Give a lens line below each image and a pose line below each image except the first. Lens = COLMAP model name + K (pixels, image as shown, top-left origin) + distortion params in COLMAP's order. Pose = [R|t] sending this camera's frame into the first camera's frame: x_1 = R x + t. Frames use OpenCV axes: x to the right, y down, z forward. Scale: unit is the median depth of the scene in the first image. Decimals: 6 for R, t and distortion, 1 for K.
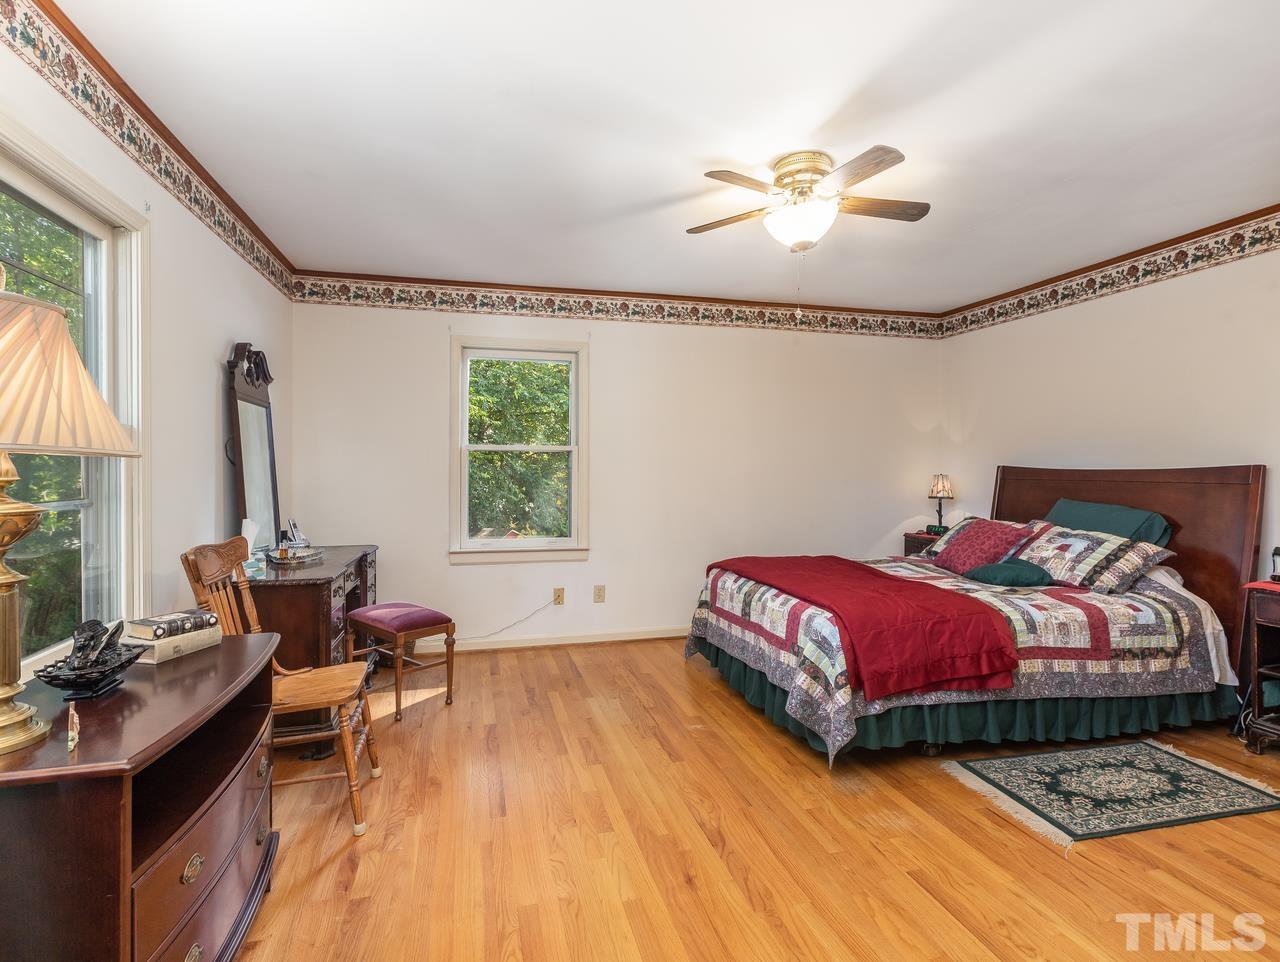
lens RADIAL K [[654.0, 0, 633.0], [0, 654.0, 480.8], [0, 0, 1]] dist [-0.002633, -0.001078]
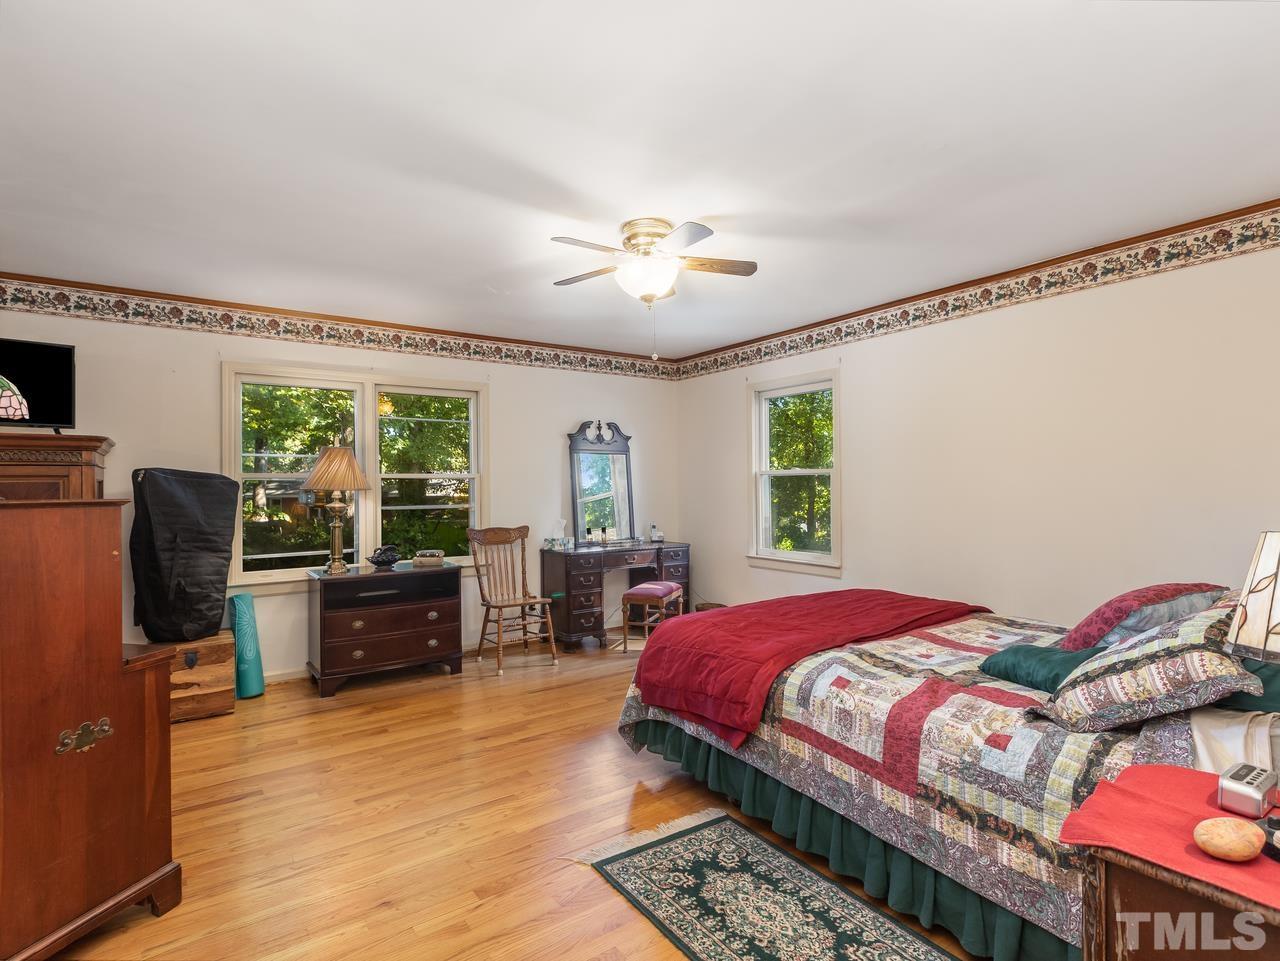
lens RADIAL K [[654.0, 0, 633.0], [0, 654.0, 480.3], [0, 0, 1]] dist [-0.002633, -0.001078]
pose [[0.345425, -0.014578, -0.938333, 1.266572], [-0.002291, 0.999863, -0.016377, -0.022866], [0.938444, 0.007807, 0.345344, 0.536387]]
